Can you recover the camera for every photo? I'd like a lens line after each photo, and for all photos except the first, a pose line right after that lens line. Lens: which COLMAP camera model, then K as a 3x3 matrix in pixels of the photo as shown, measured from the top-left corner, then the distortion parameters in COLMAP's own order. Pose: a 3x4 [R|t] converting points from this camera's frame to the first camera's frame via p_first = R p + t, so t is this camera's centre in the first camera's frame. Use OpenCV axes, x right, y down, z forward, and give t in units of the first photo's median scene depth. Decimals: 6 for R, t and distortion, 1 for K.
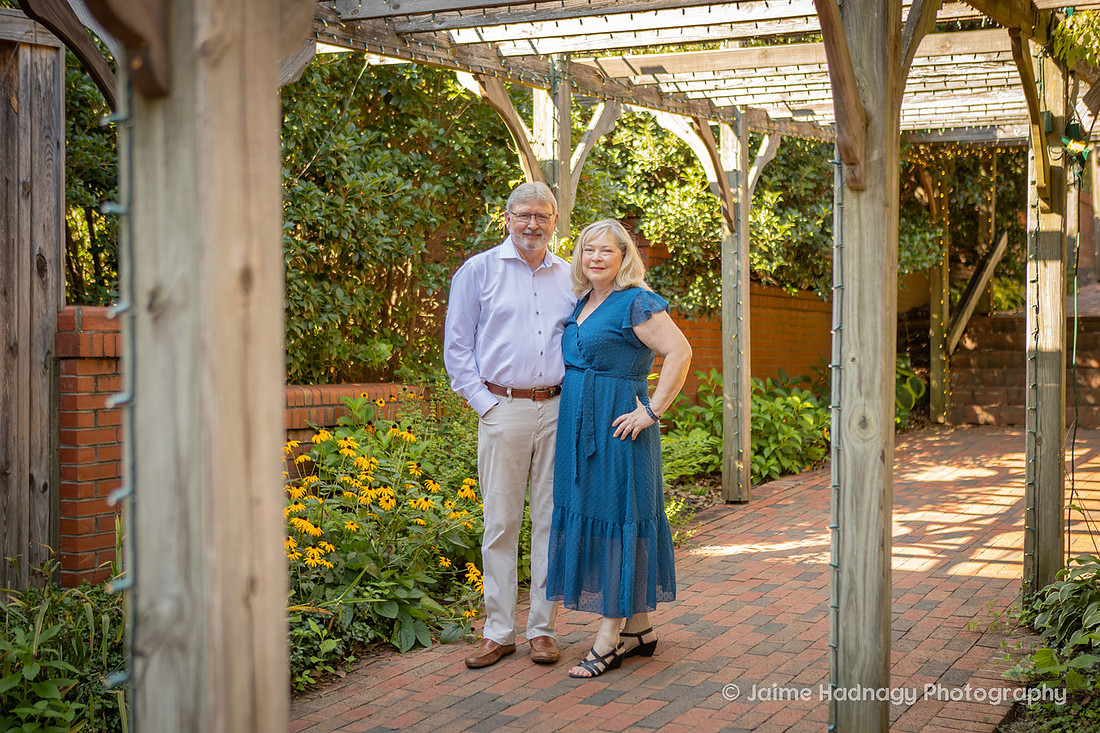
lens RADIAL K [[1536.7, 0, 599.1], [0, 1536.7, 353.1], [0, 0, 1]] dist [-0.025908, 0.000000]
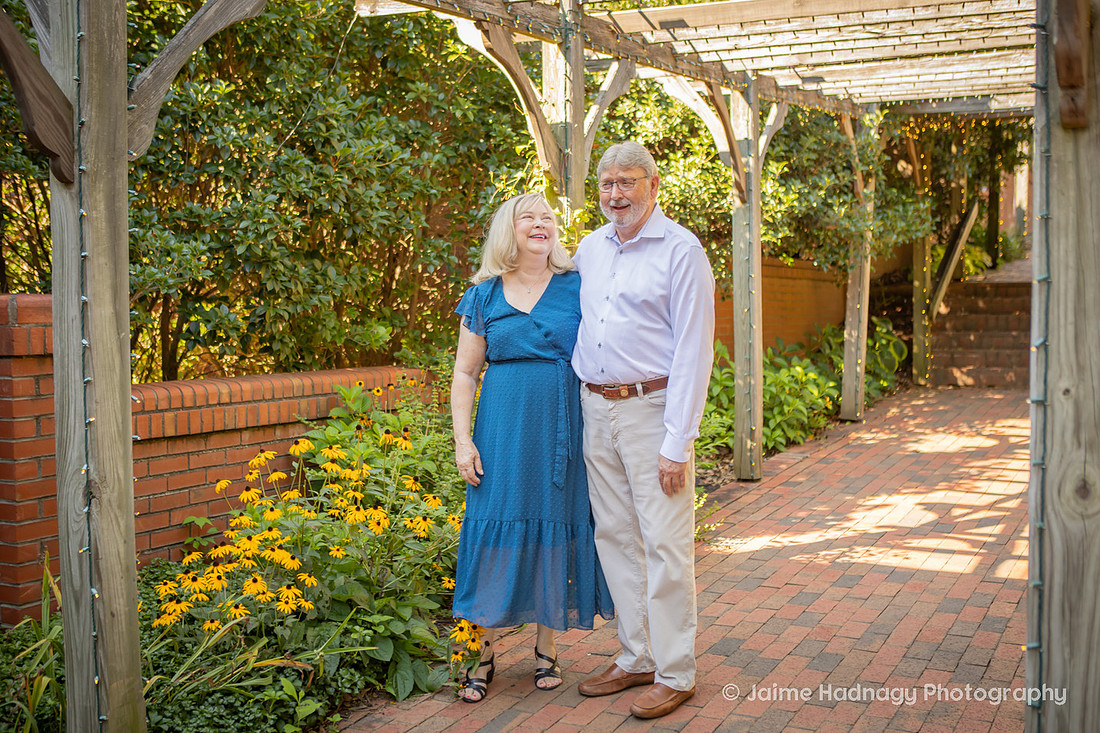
lens RADIAL K [[1288.9, 0, 561.7], [0, 1288.9, 361.3], [0, 0, 1]] dist [-0.045964, 0.000000]
pose [[0.999852, -0.006293, -0.015998, -0.018393], [0.006944, 0.999135, 0.041004, -0.015246], [0.015727, -0.041109, 0.999031, 0.215378]]
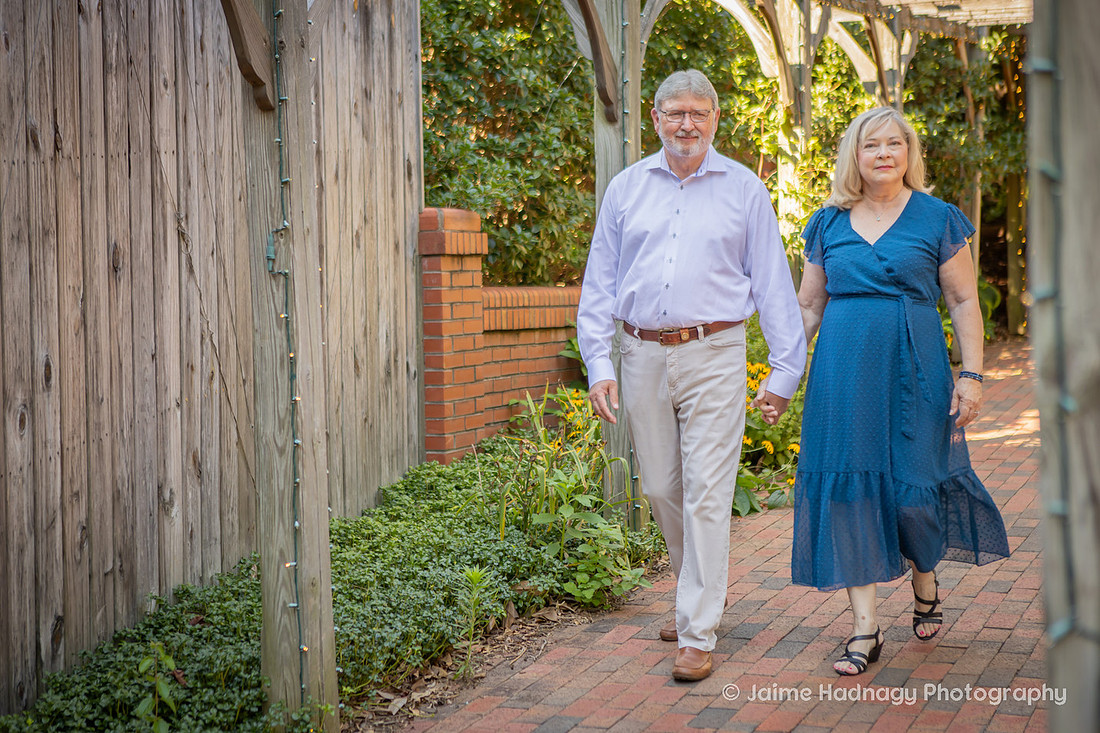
lens RADIAL K [[1905.2, 0, 549.7], [0, 1905.2, 361.8], [0, 0, 1]] dist [0.057696, 0.000000]
pose [[0.997431, -0.022934, 0.067857, -0.257212], [0.020366, 0.999058, 0.038309, 0.020594], [-0.068672, -0.036828, 0.996959, -0.257117]]
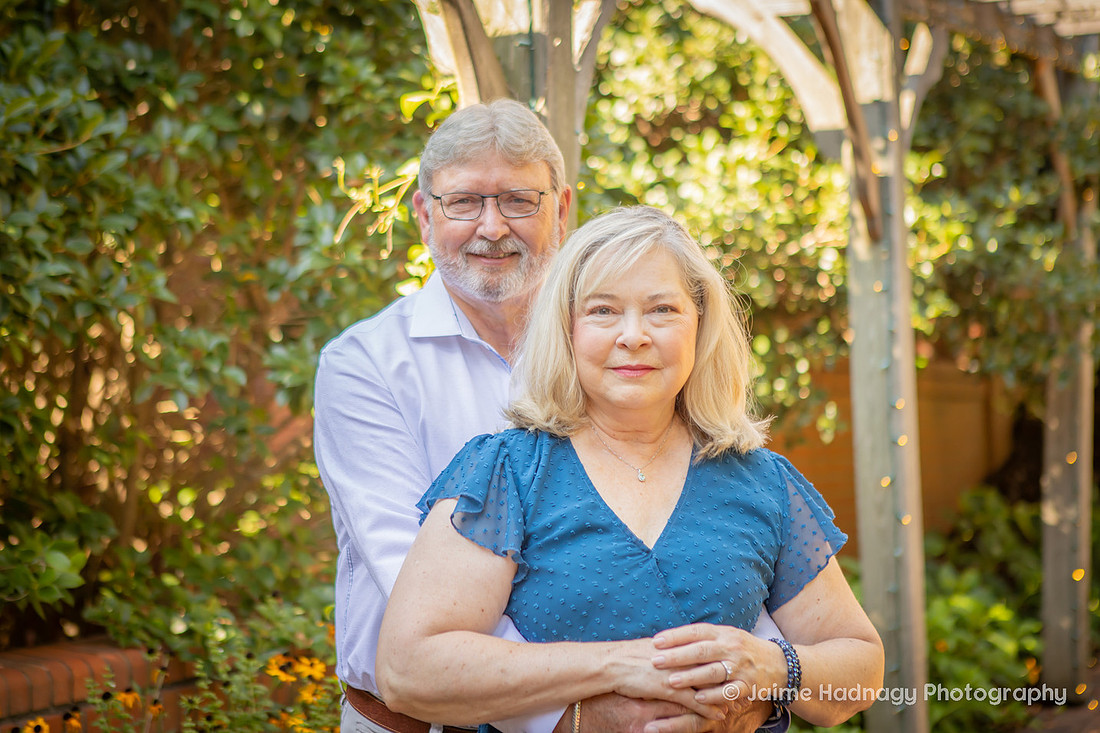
lens RADIAL K [[2262.9, 0, 557.8], [0, 2262.9, 326.2], [0, 0, 1]] dist [0.222927, 0.000000]
pose [[0.998169, -0.015610, 0.058436, -0.048490], [0.018437, 0.998669, -0.048159, -0.029744], [-0.057606, 0.049149, 0.997129, 0.425465]]
